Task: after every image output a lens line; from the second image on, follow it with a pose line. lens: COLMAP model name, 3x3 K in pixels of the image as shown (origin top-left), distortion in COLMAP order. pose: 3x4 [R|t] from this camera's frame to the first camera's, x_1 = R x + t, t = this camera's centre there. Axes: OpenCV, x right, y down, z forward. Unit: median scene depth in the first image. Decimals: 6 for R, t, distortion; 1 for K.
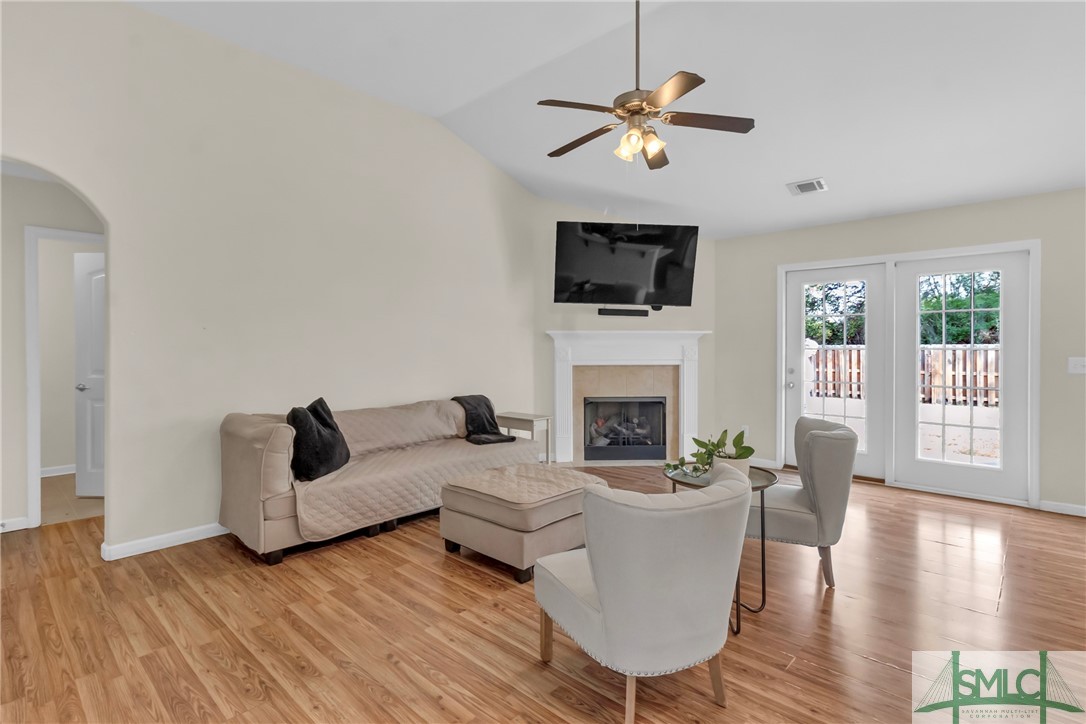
lens RADIAL K [[528.0, 0, 554.3], [0, 528.0, 350.1], [0, 0, 1]] dist [0.002915, -0.000399]
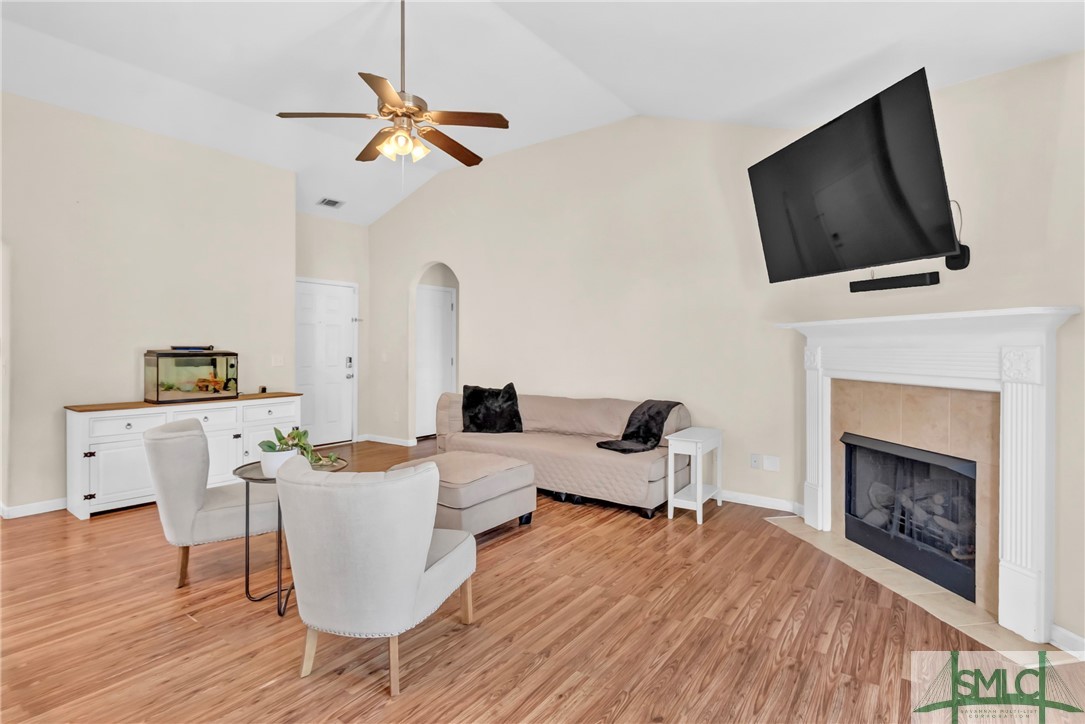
lens RADIAL K [[527.6, 0, 550.9], [0, 527.6, 363.3], [0, 0, 1]] dist [-0.002881, -0.000097]
pose [[0.124686, 0.031651, -0.991691, 0.665768], [-0.009962, 0.999481, 0.030647, -0.004224], [0.992146, 0.006058, 0.124937, 0.648169]]
